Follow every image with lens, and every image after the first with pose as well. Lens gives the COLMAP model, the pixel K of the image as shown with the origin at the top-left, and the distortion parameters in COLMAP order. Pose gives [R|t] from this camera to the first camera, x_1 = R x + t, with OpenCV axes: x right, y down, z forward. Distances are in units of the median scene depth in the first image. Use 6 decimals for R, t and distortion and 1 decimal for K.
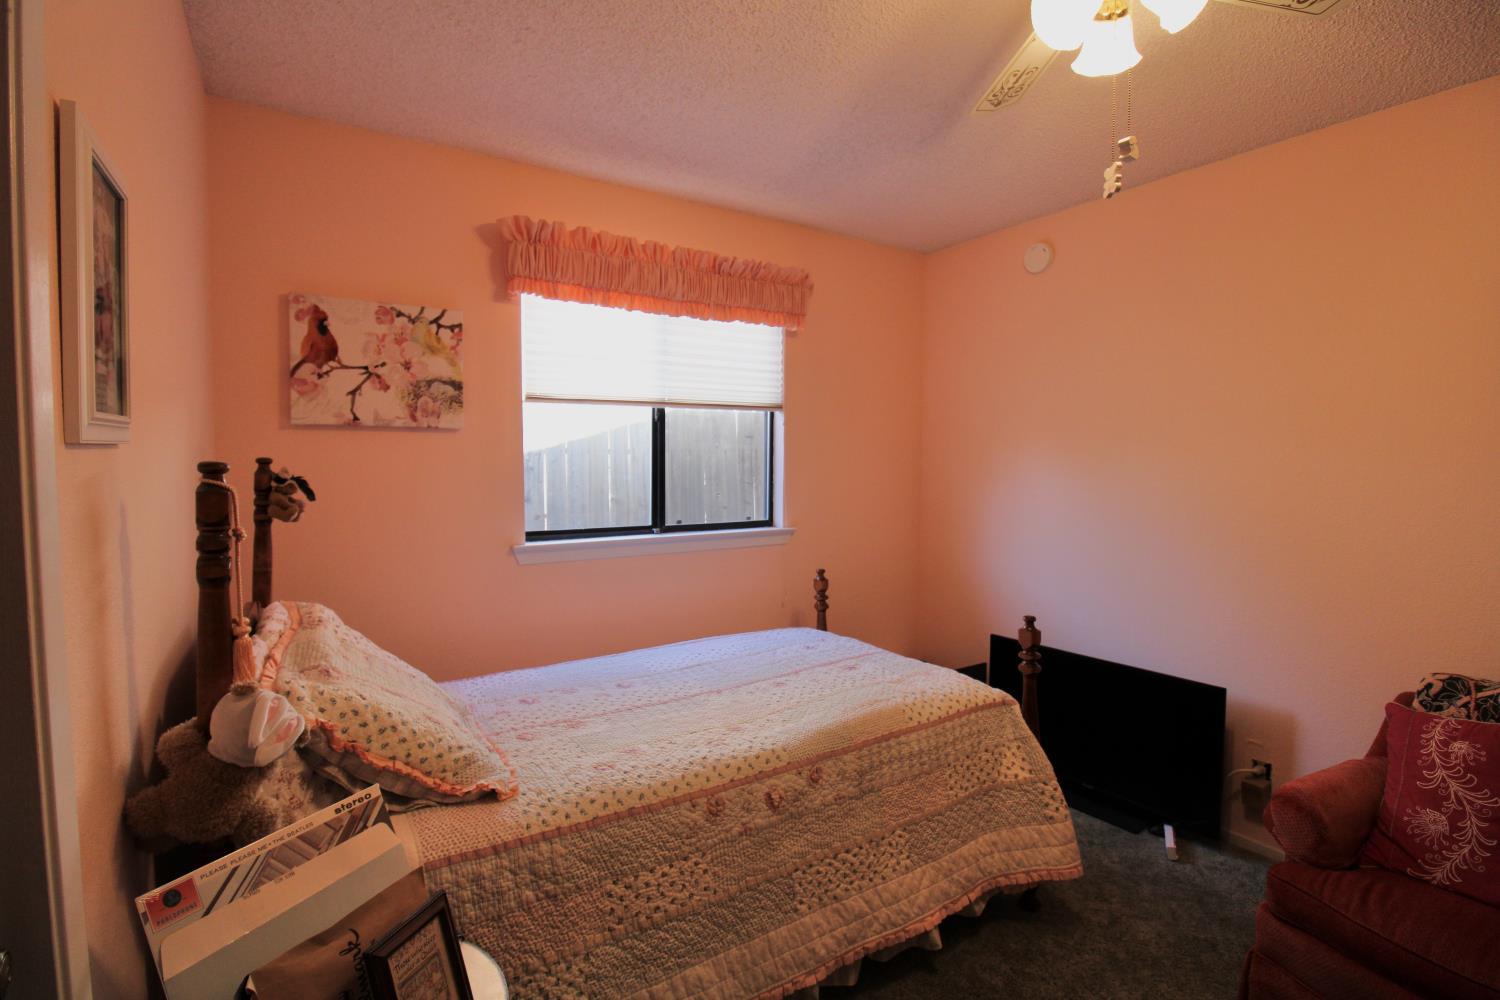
lens RADIAL K [[697.7, 0, 747.0], [0, 697.7, 491.6], [0, 0, 1]] dist [-0.008394, -0.007156]
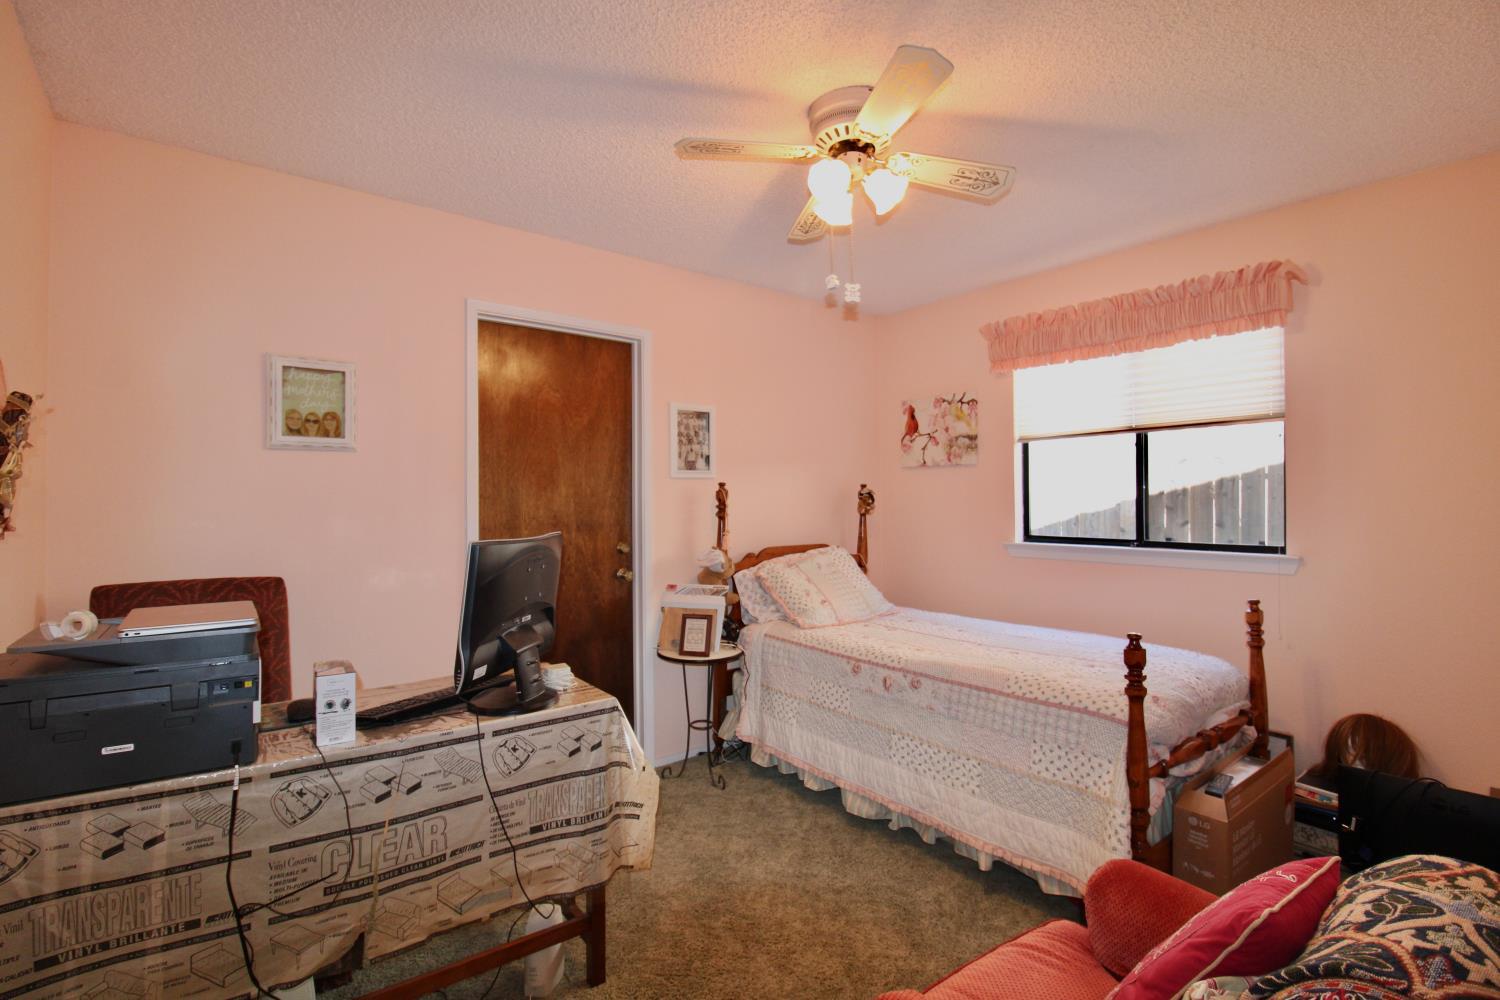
lens RADIAL K [[697.7, 0, 745.9], [0, 697.7, 501.7], [0, 0, 1]] dist [-0.008394, -0.007156]
pose [[0.086742, -0.002792, -0.996227, 1.165969], [-0.045189, 0.998956, -0.006734, 0.029967], [0.995205, 0.045602, 0.086525, 0.359936]]
